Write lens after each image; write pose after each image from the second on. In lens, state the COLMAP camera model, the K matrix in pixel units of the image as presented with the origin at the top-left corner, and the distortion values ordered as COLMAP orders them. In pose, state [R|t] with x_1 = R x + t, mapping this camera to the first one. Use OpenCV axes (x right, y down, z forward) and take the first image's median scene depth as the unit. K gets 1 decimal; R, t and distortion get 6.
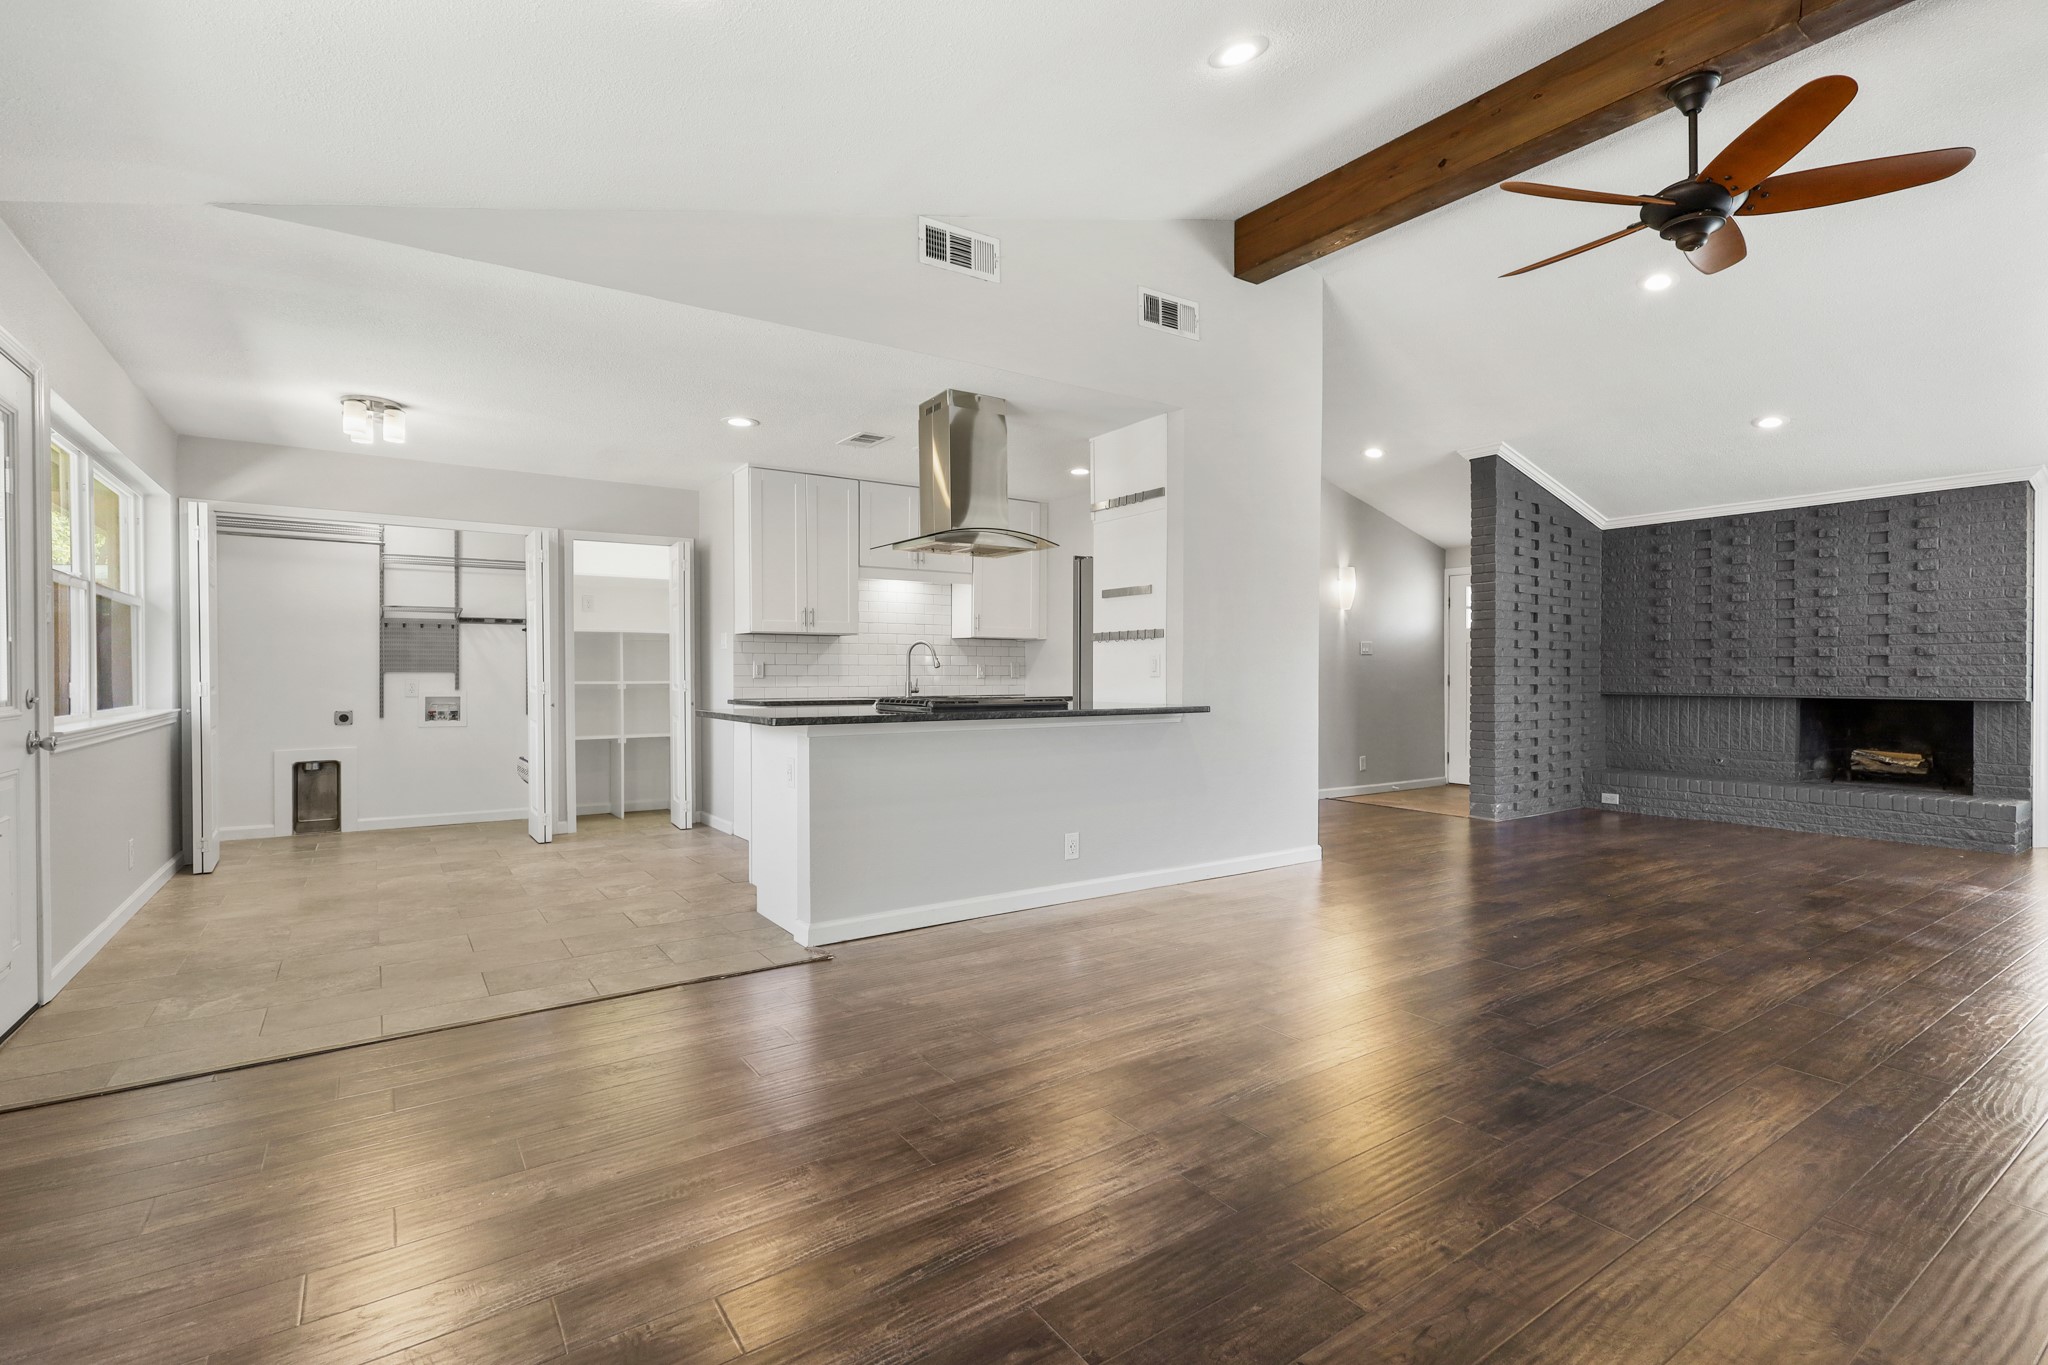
lens RADIAL K [[953.5, 0, 1026.7], [0, 953.5, 684.7], [0, 0, 1]] dist [0.001066, -0.000403]
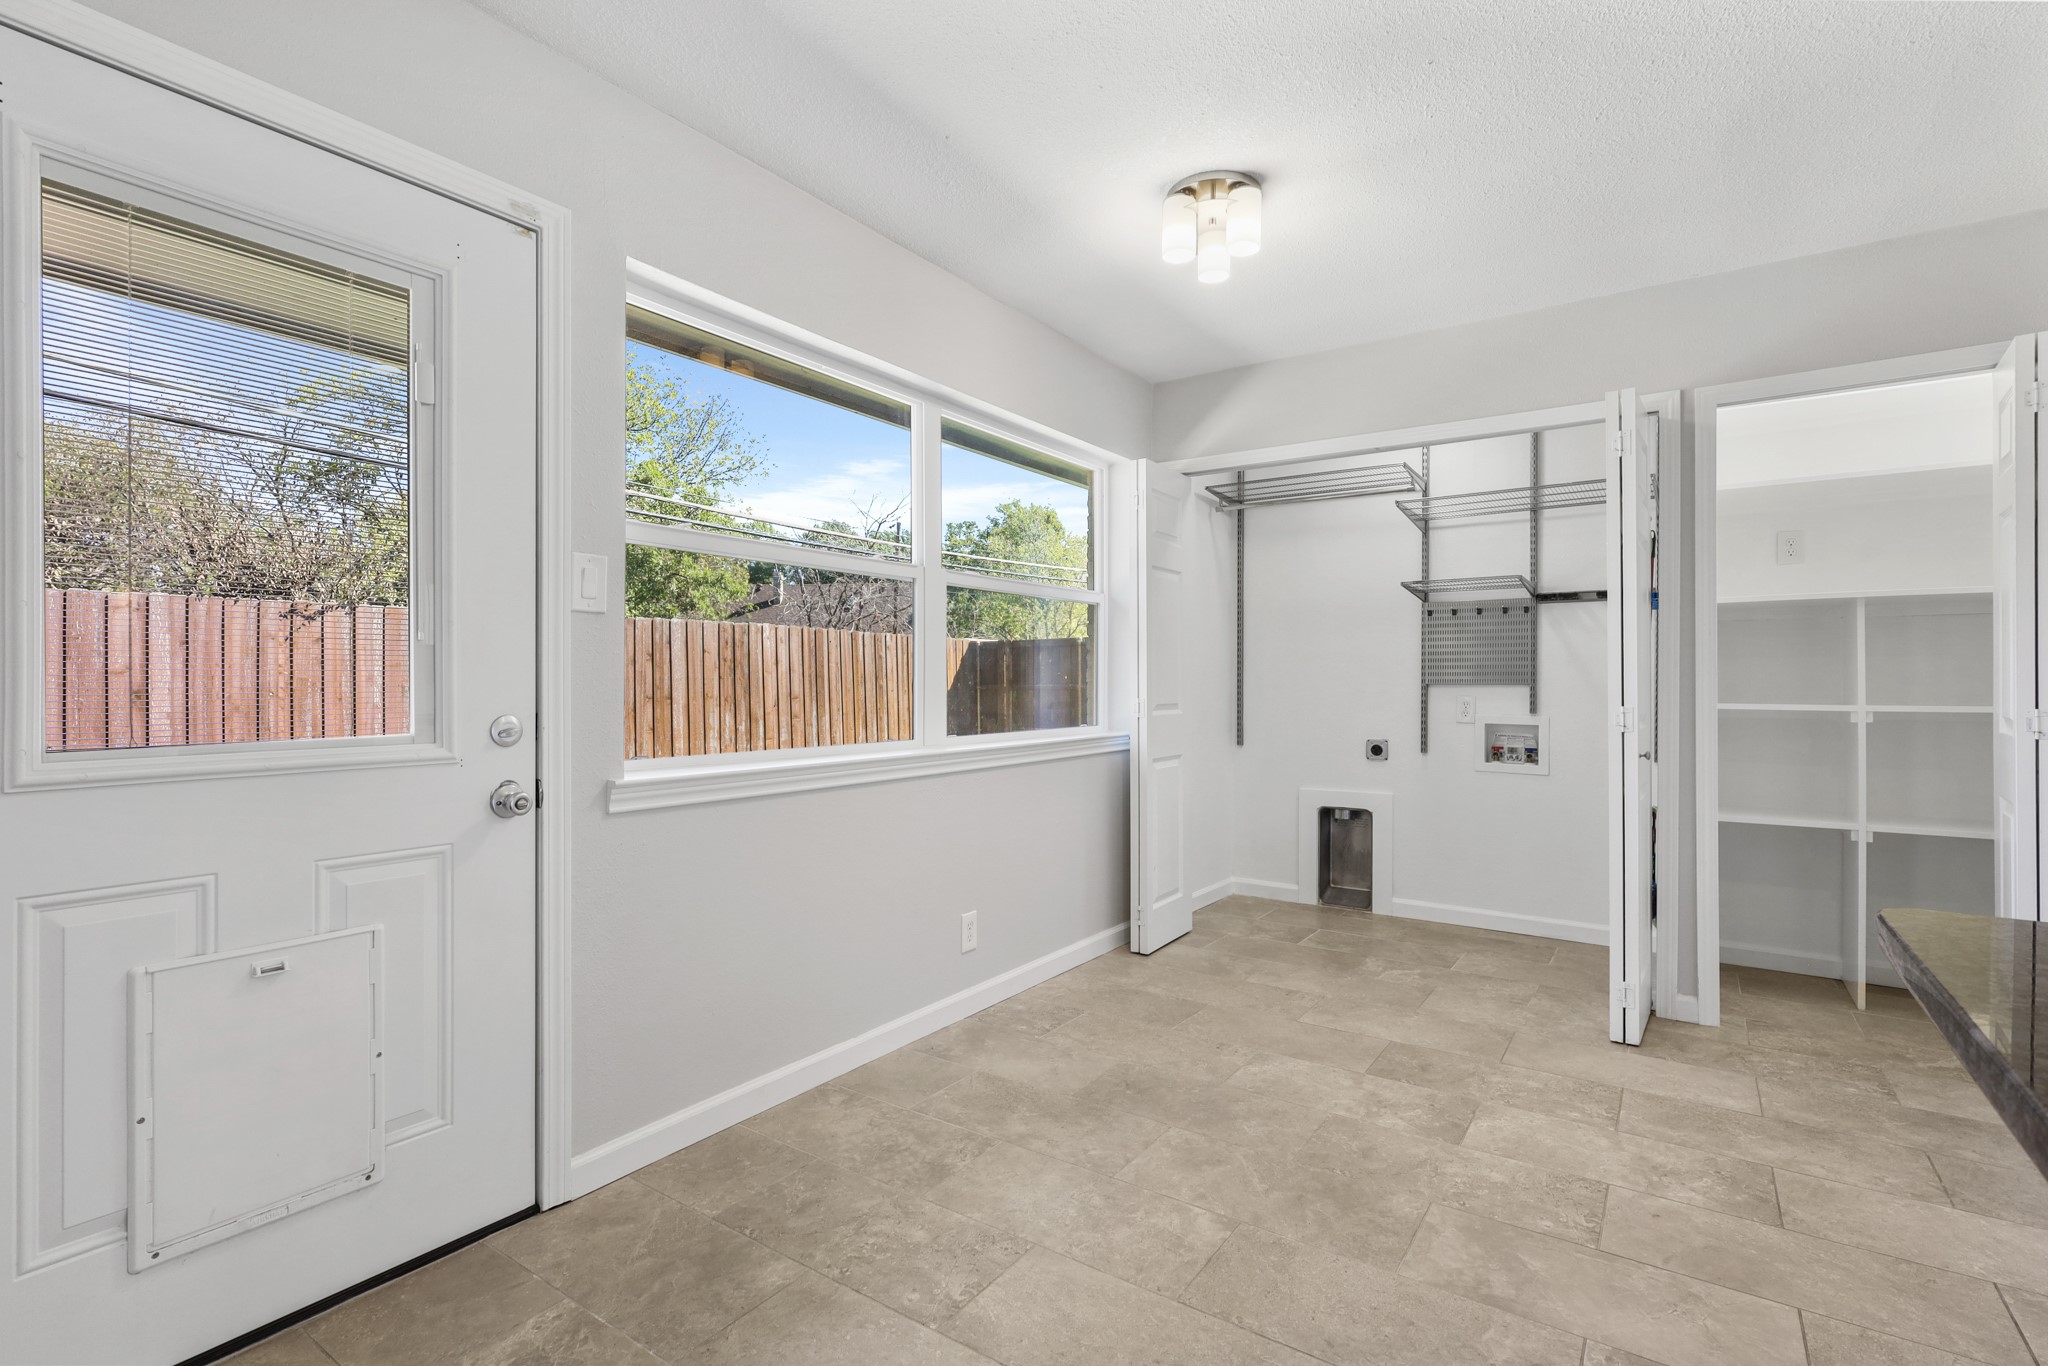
lens RADIAL K [[953.5, 0, 1029.6], [0, 953.5, 693.3], [0, 0, 1]] dist [0.001066, -0.000403]
pose [[0.353735, 0.011071, -0.935280, -0.151205], [-0.011551, 0.999905, 0.007467, -0.008866], [0.935274, 0.008162, 0.353829, 0.506523]]
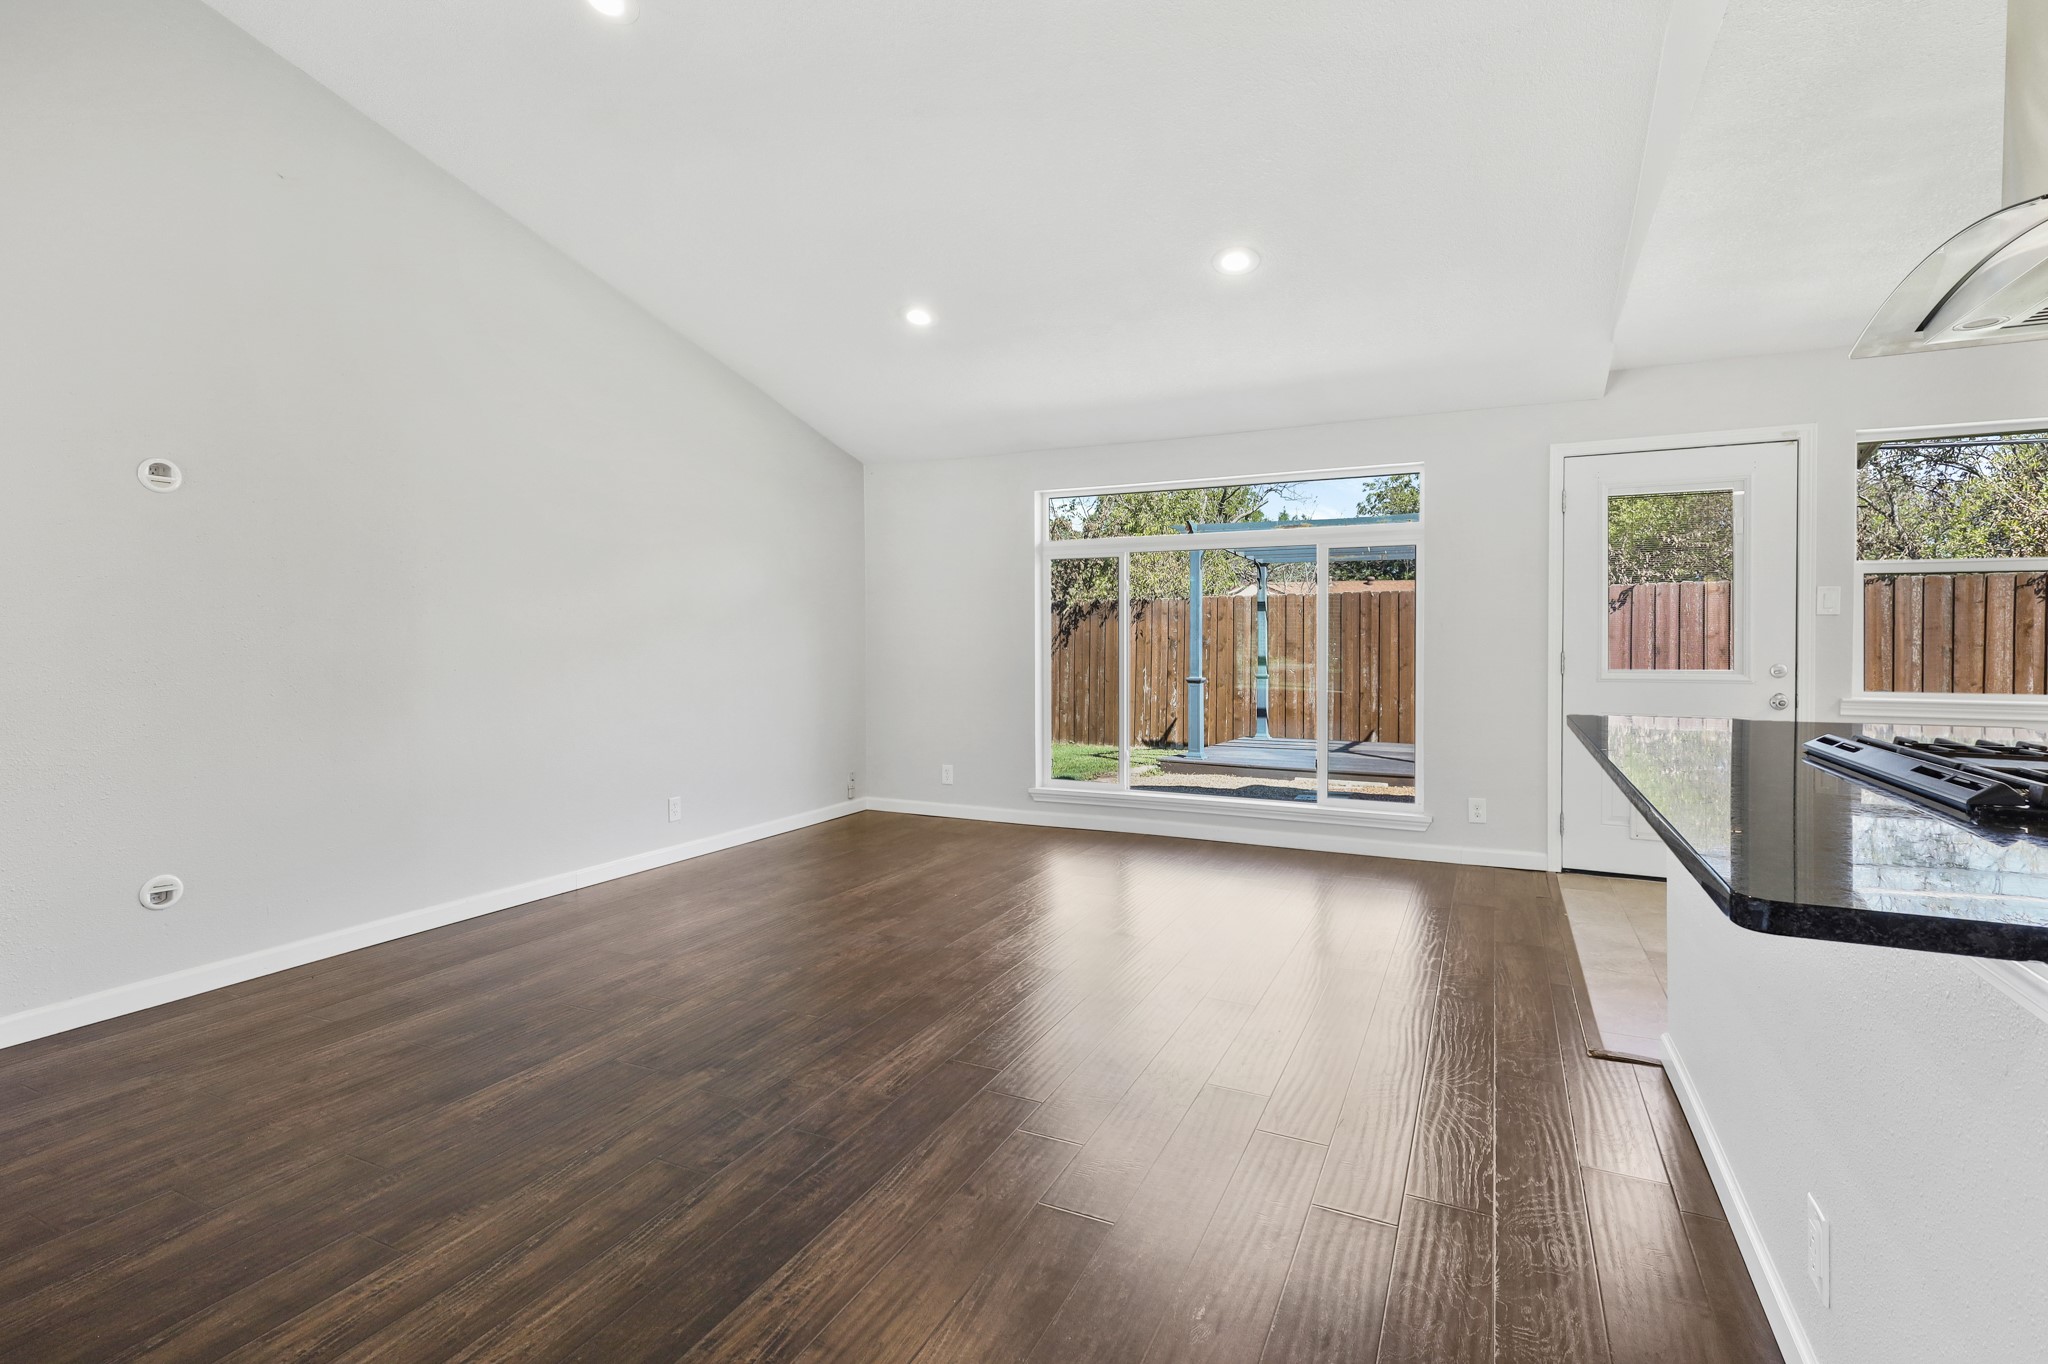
lens RADIAL K [[953.5, 0, 1012.6], [0, 953.5, 645.8], [0, 0, 1]] dist [0.001066, -0.000403]
pose [[-0.876326, 0.003445, -0.481706, 0.286665], [-0.005453, 0.999839, 0.017071, -0.018615], [0.481688, 0.017587, -0.876166, 0.776585]]
